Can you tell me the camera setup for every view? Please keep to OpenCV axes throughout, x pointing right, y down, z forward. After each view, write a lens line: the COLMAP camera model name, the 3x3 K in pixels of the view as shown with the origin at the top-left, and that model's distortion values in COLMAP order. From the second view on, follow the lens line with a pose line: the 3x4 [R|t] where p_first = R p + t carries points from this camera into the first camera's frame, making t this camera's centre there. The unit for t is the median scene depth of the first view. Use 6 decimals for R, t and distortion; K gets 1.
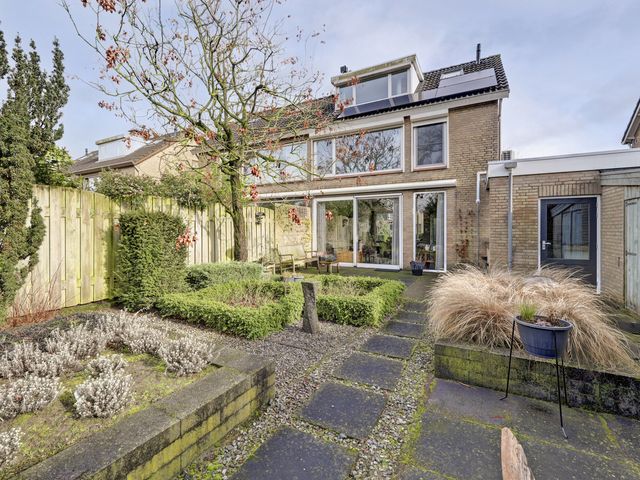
lens RADIAL K [[285.9, 0, 316.2], [0, 285.9, 231.6], [0, 0, 1]] dist [0.000726, -0.000122]
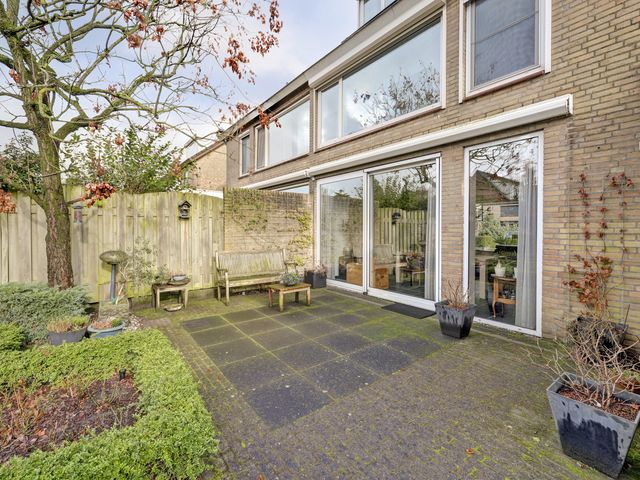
lens RADIAL K [[294.4, 0, 318.8], [0, 294.4, 231.9], [0, 0, 1]] dist [0.002027, 0.000445]
pose [[0.920913, 0.009548, -0.389651, 0.342288], [-0.008762, 0.999954, 0.003795, -0.002512], [0.389670, -0.000081, 0.920955, 0.523387]]
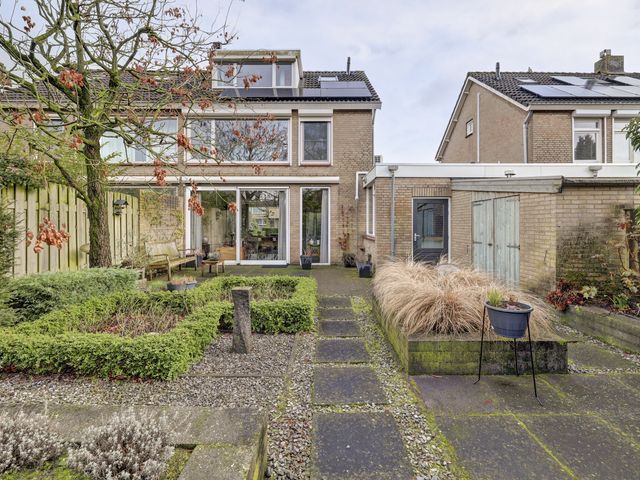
lens RADIAL K [[291.5, 0, 314.4], [0, 291.5, 224.0], [0, 0, 1]] dist [-0.001862, 0.000034]
pose [[0.883621, 0.003201, 0.468191, -0.103120], [-0.000198, 0.999979, -0.006463, 0.000190], [-0.468202, 0.005618, 0.883604, 0.084311]]
